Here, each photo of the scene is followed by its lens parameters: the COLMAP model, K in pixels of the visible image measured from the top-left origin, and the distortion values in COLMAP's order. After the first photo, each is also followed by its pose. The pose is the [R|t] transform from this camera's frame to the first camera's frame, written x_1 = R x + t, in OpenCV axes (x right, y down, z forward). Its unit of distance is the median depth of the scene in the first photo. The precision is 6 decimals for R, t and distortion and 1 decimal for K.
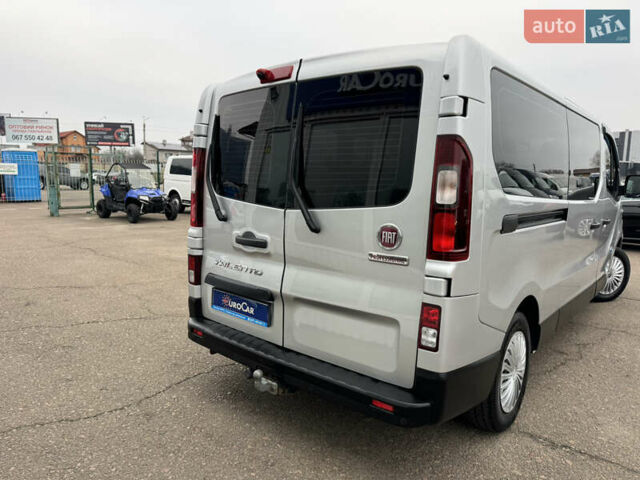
lens RADIAL K [[454.7, 0, 310.9], [0, 454.7, 239.1], [0, 0, 1]] dist [0.079030, -0.108647]
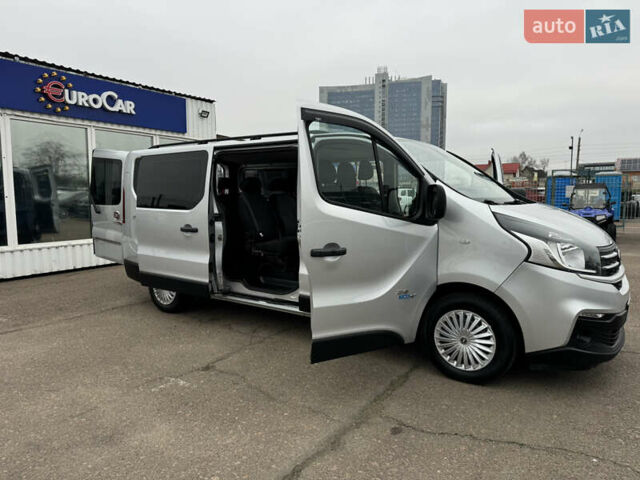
lens RADIAL K [[454.7, 0, 310.9], [0, 454.7, 239.1], [0, 0, 1]] dist [0.079030, -0.108647]
pose [[0.130747, 0.073469, -0.988690, 2.634166], [-0.124341, 0.990591, 0.057167, -0.144119], [0.983588, 0.115460, 0.138652, 1.468661]]
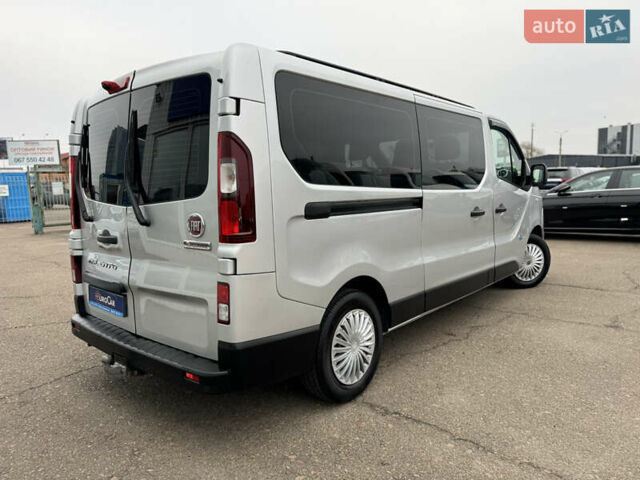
lens RADIAL K [[454.7, 0, 310.9], [0, 454.7, 239.1], [0, 0, 1]] dist [0.079030, -0.108647]
pose [[0.998863, -0.046163, -0.011939, 0.371880], [0.045936, 0.998771, -0.018624, 0.049744], [0.012784, 0.018054, 0.999755, -0.090331]]
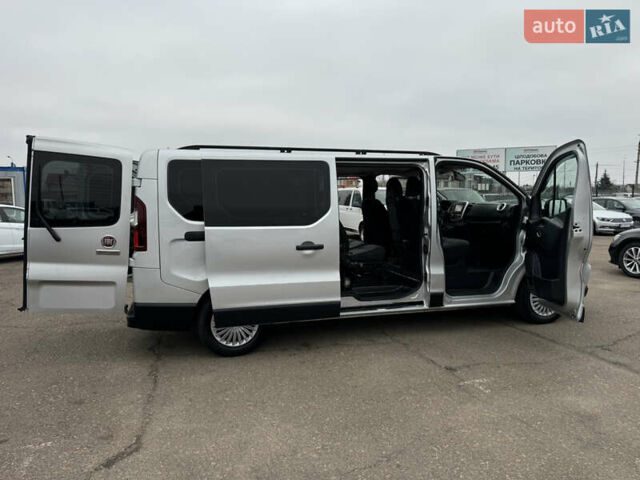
lens RADIAL K [[454.9, 0, 319.7], [0, 454.9, 240.2], [0, 0, 1]] dist [0.074265, -0.093674]
pose [[0.864120, 0.008939, -0.503207, 1.572094], [-0.035669, 0.998416, -0.043516, 0.034498], [0.502020, 0.055552, 0.863070, -0.212073]]
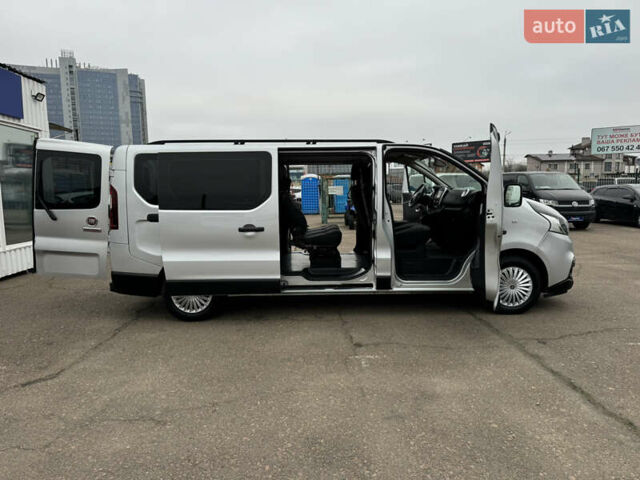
lens RADIAL K [[454.9, 0, 319.7], [0, 454.9, 240.2], [0, 0, 1]] dist [0.074265, -0.093674]
pose [[0.700109, 0.044281, -0.712662, 2.243887], [-0.064047, 0.997946, -0.000912, 0.016882], [0.711158, 0.046283, 0.701507, 0.104967]]
